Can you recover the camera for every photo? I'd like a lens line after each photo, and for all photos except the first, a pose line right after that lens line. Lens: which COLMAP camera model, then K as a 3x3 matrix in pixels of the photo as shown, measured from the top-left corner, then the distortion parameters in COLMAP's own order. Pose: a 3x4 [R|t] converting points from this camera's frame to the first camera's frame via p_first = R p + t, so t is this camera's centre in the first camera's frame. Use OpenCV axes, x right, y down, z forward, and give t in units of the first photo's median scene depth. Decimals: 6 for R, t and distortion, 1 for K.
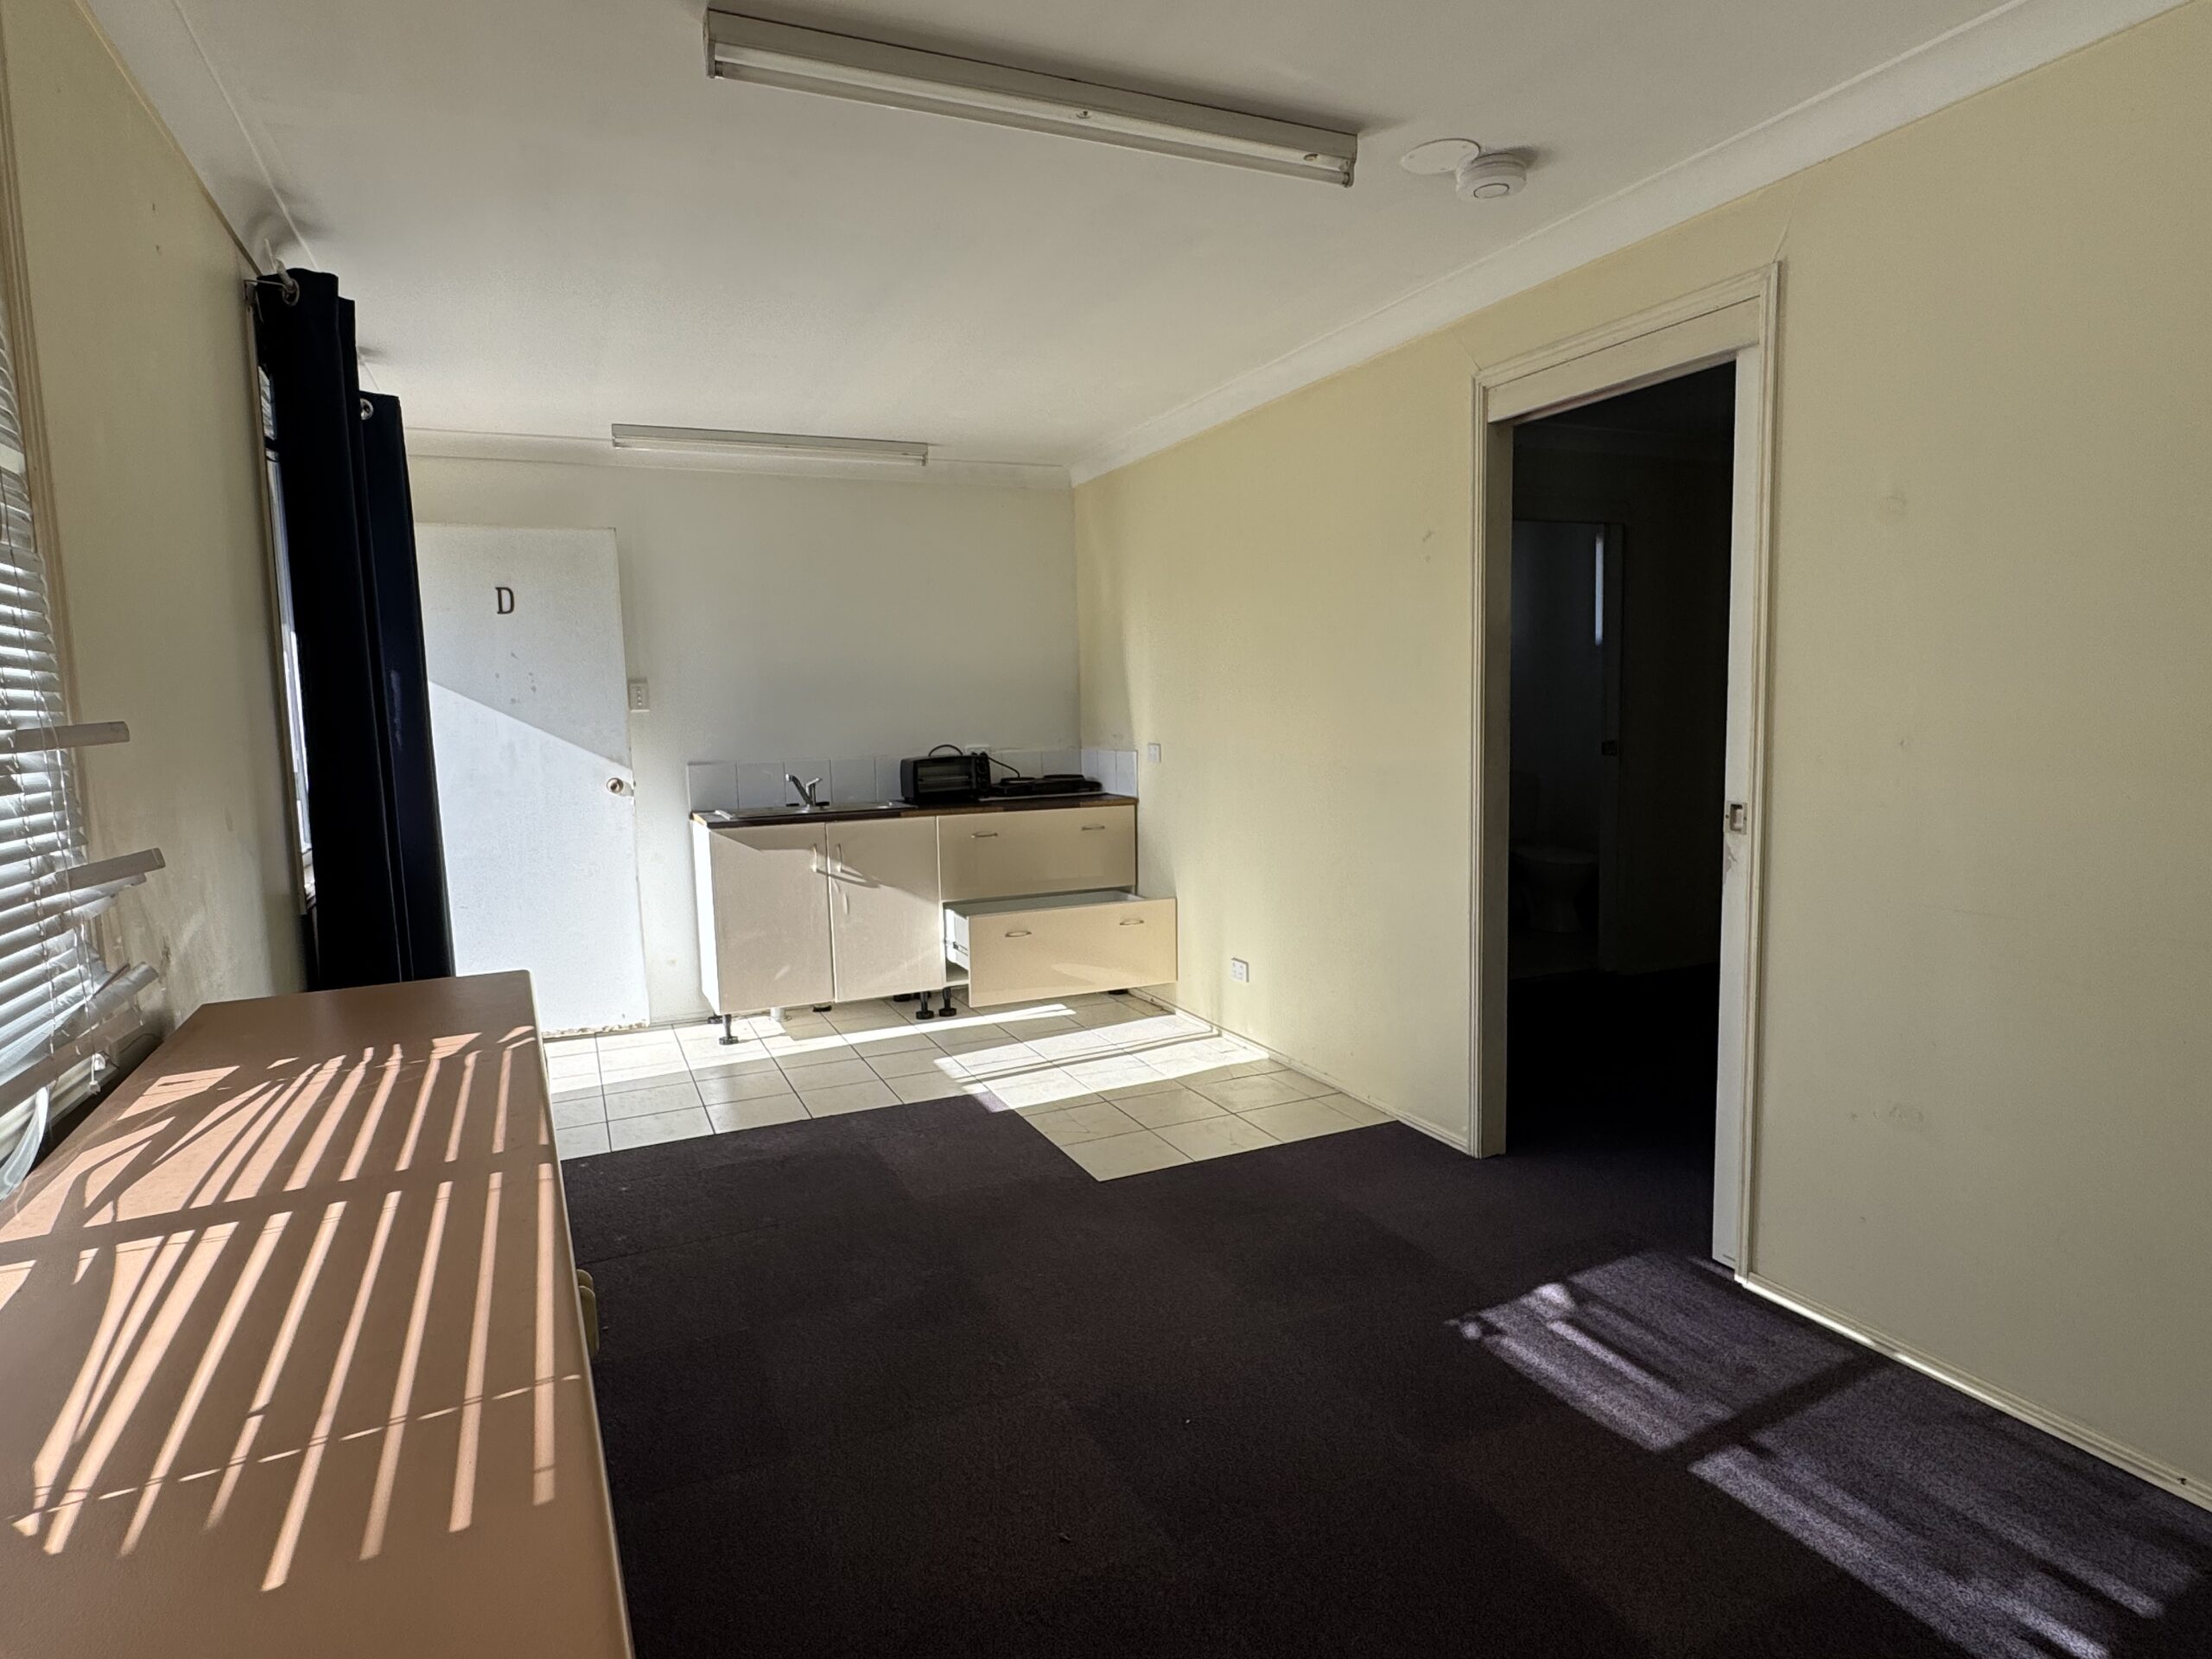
lens RADIAL K [[1224.8, 0, 1106.0], [0, 1224.8, 829.5], [0, 0, 1]] dist [-0.002828, -0.000996]
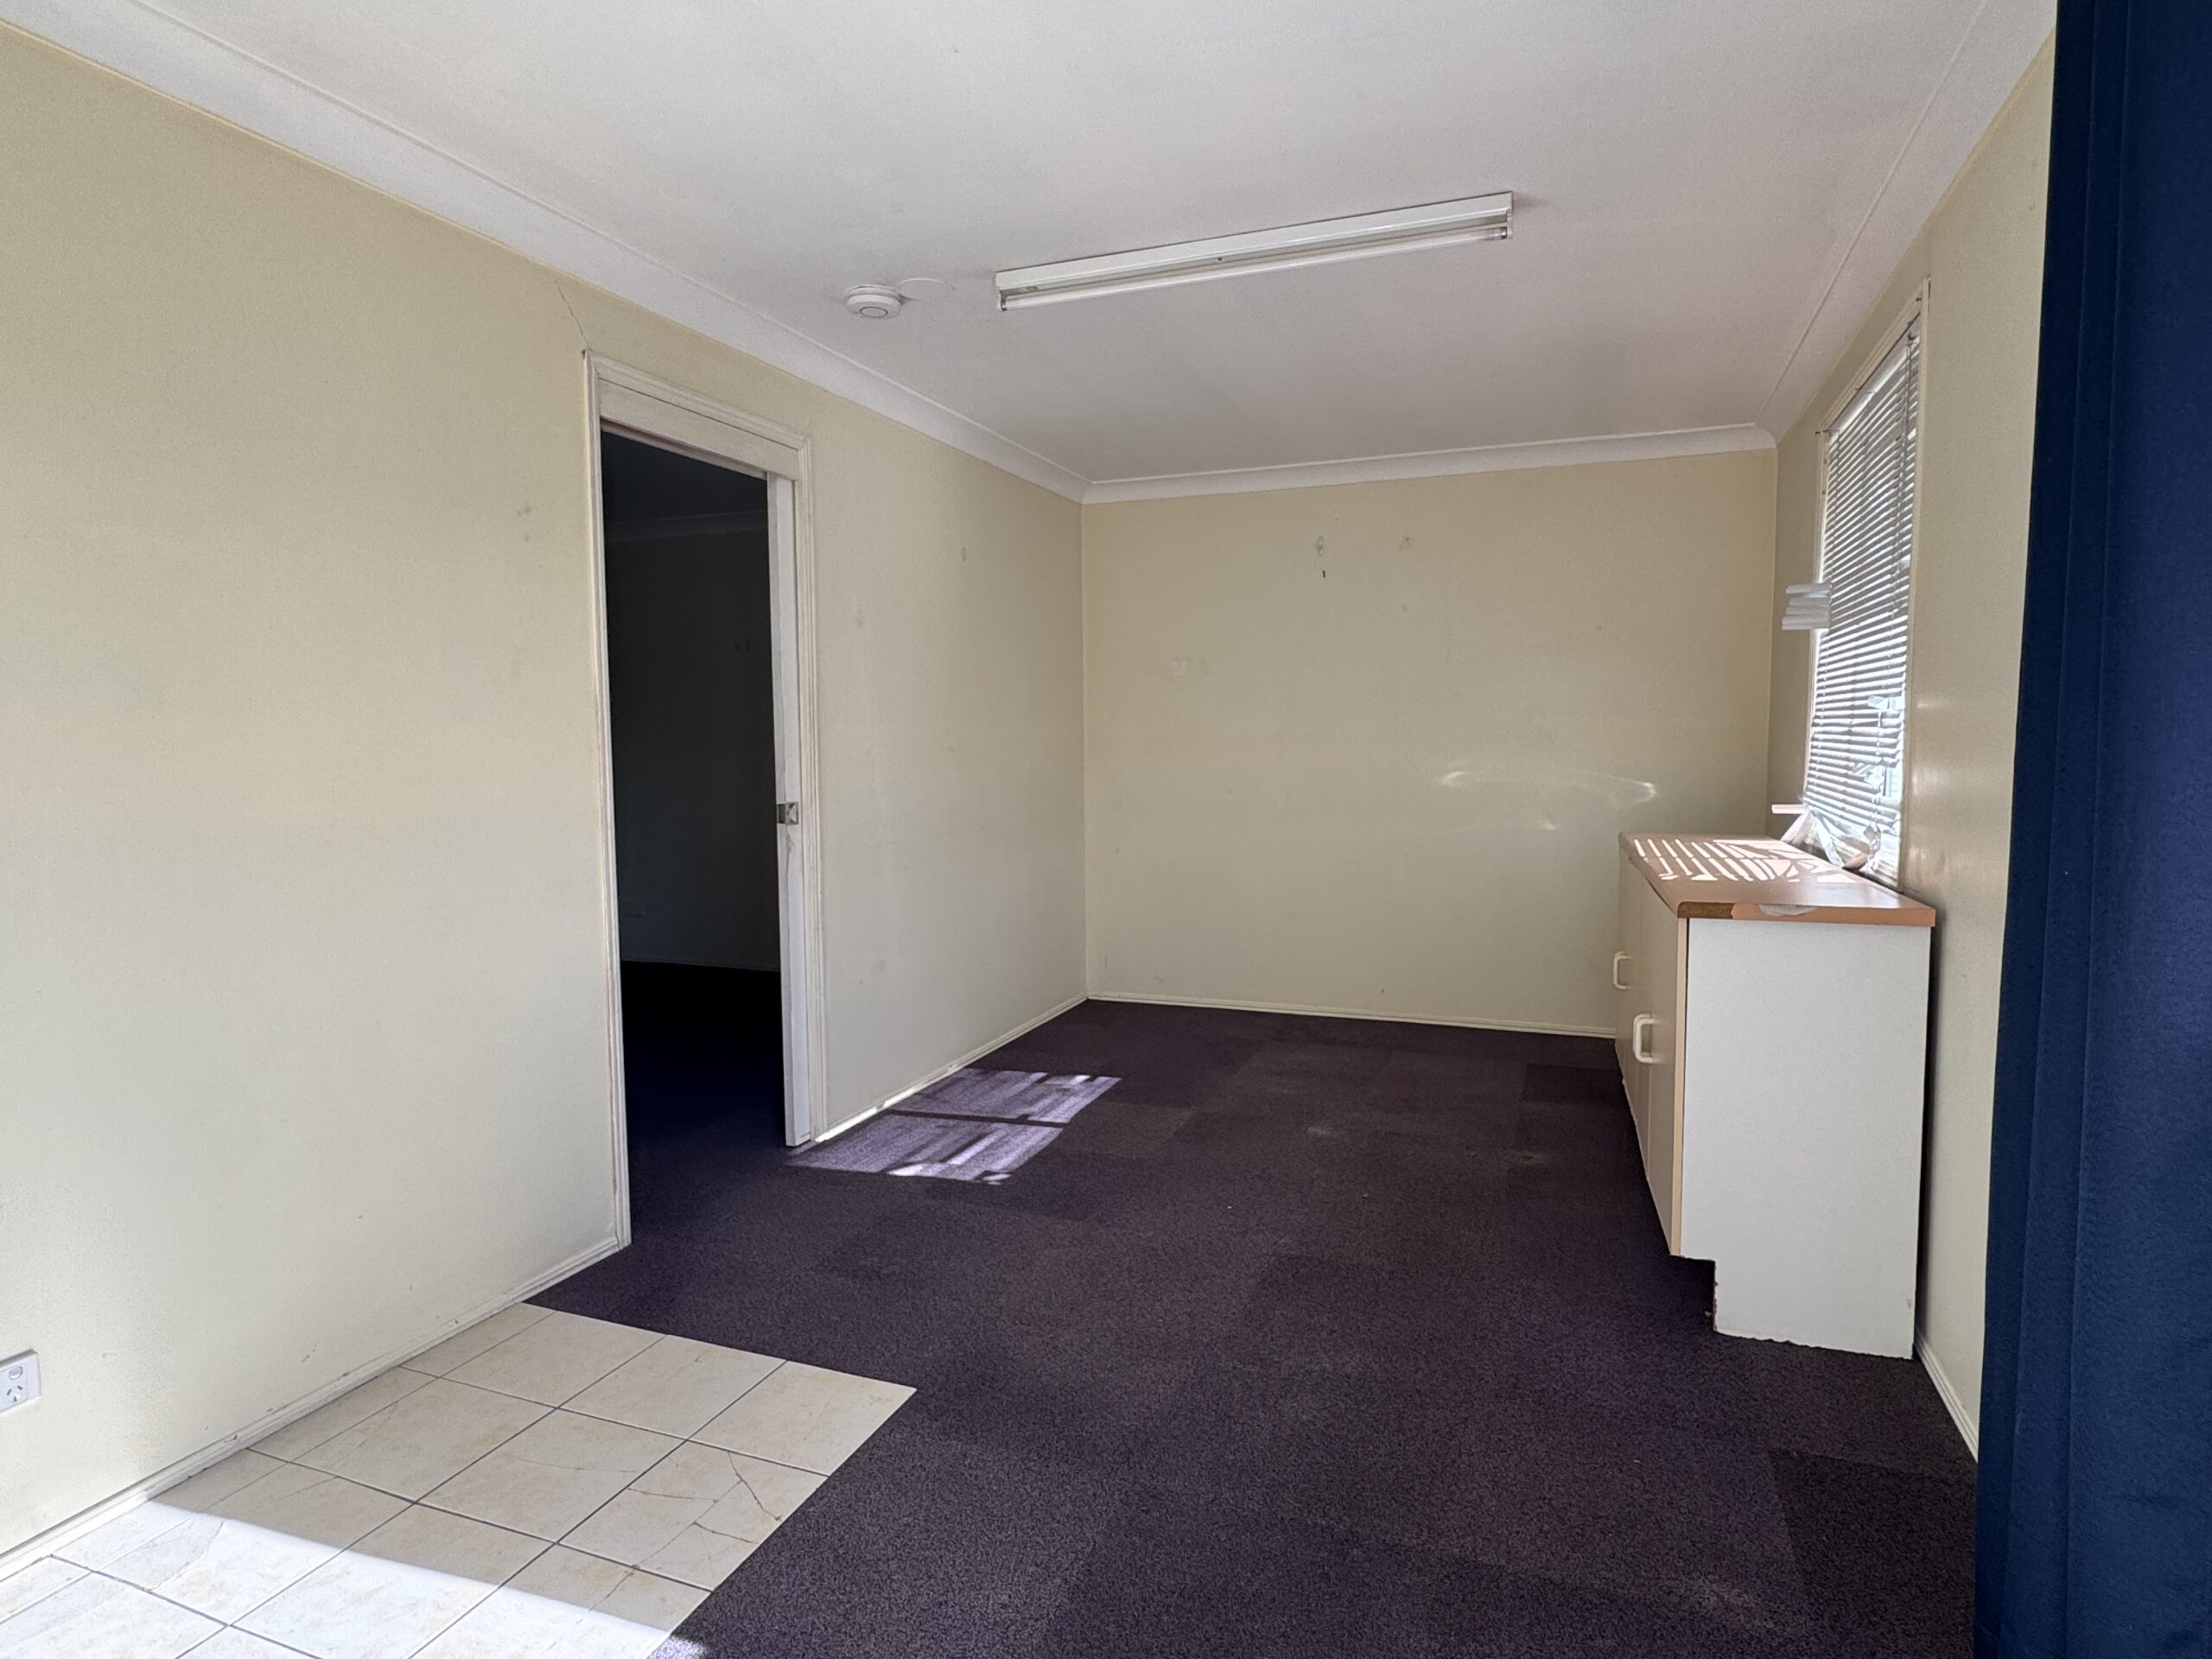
lens RADIAL K [[1224.8, 0, 1106.0], [0, 1224.8, 829.5], [0, 0, 1]] dist [-0.002828, -0.000996]
pose [[-0.695769, -0.021032, 0.717957, -0.796121], [0.105403, 0.985760, 0.131023, -0.147483], [-0.710490, 0.166837, -0.683645, 1.864752]]
